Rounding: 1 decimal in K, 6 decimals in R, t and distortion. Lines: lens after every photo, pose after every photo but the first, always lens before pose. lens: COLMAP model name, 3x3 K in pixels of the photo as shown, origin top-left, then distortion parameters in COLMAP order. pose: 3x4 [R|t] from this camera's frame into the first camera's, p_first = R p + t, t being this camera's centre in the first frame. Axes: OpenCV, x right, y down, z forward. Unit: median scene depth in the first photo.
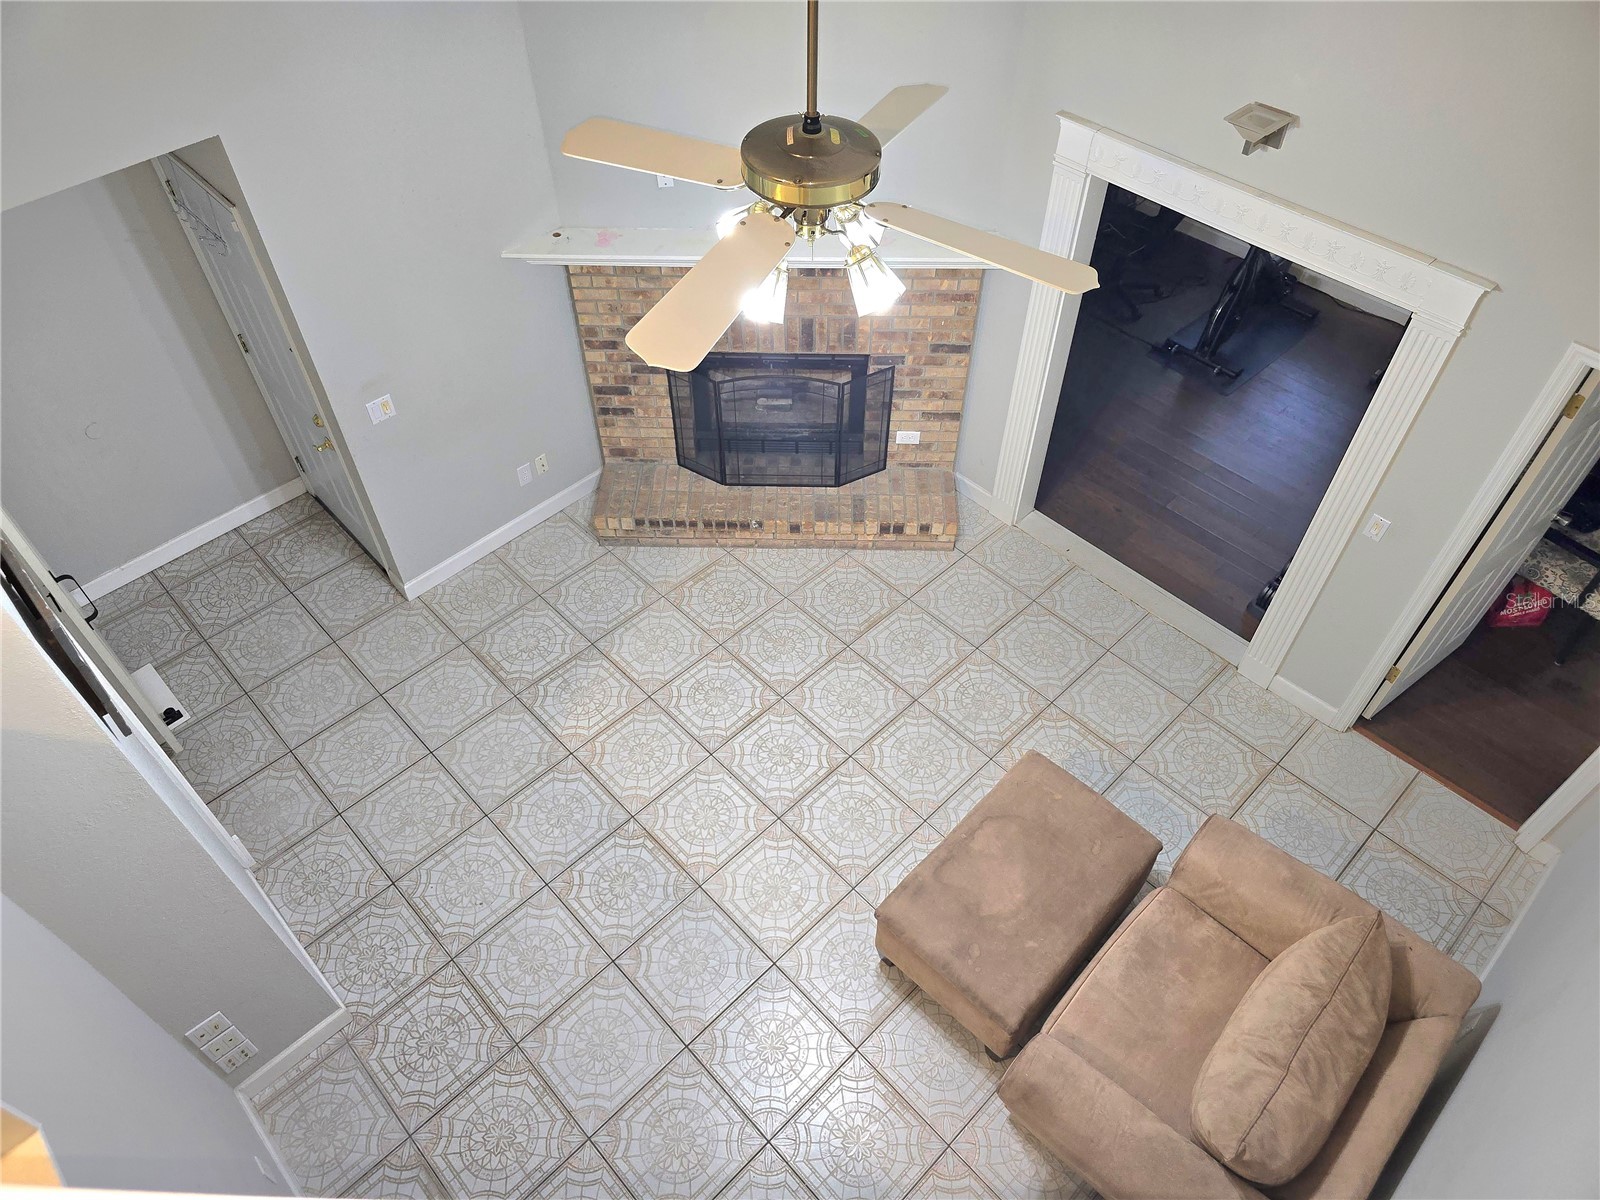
lens RADIAL K [[1073.8, 0, 810.9], [0, 1073.8, 584.4], [0, 0, 1]] dist [0.041452, -0.039276]
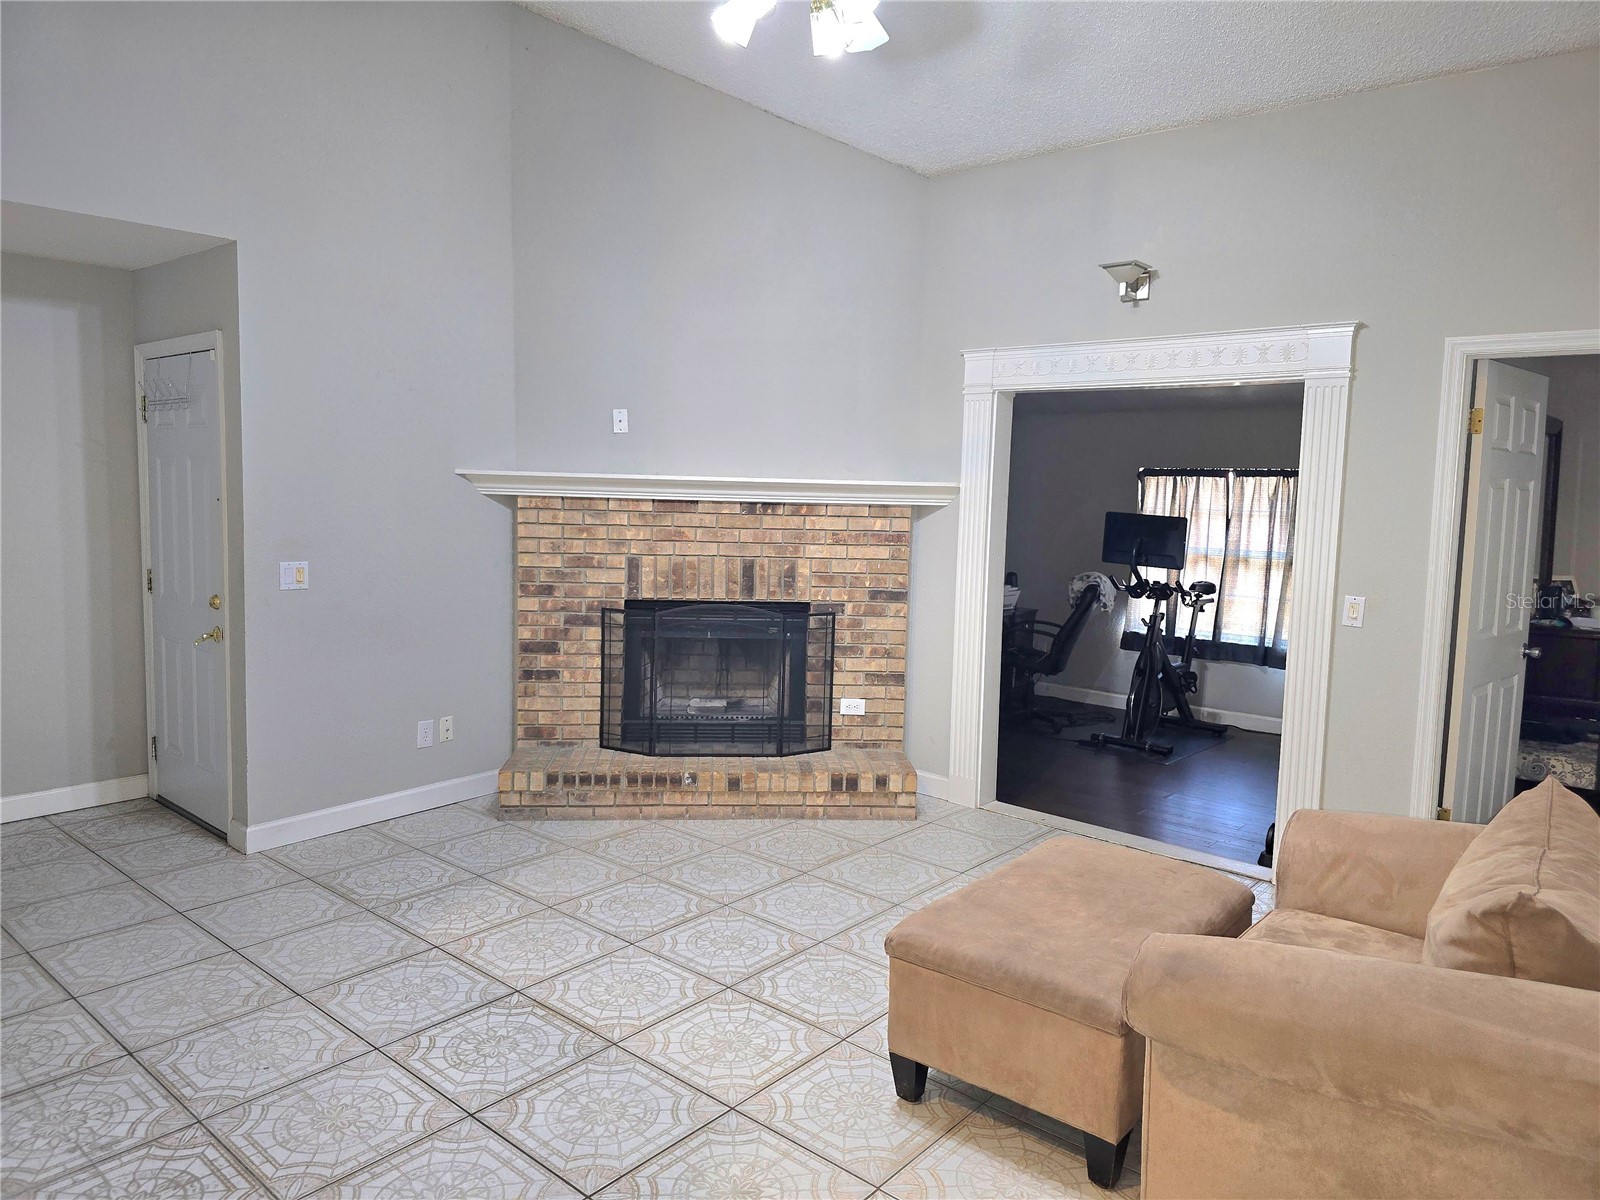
lens RADIAL K [[1073.8, 0, 813.8], [0, 1073.8, 554.8], [0, 0, 1]] dist [0.041452, -0.039276]
pose [[0.994820, 0.011053, 0.101050, -0.042928], [0.061450, 0.726481, -0.684434, 0.438446], [-0.080976, 0.687098, 0.722038, 0.250526]]
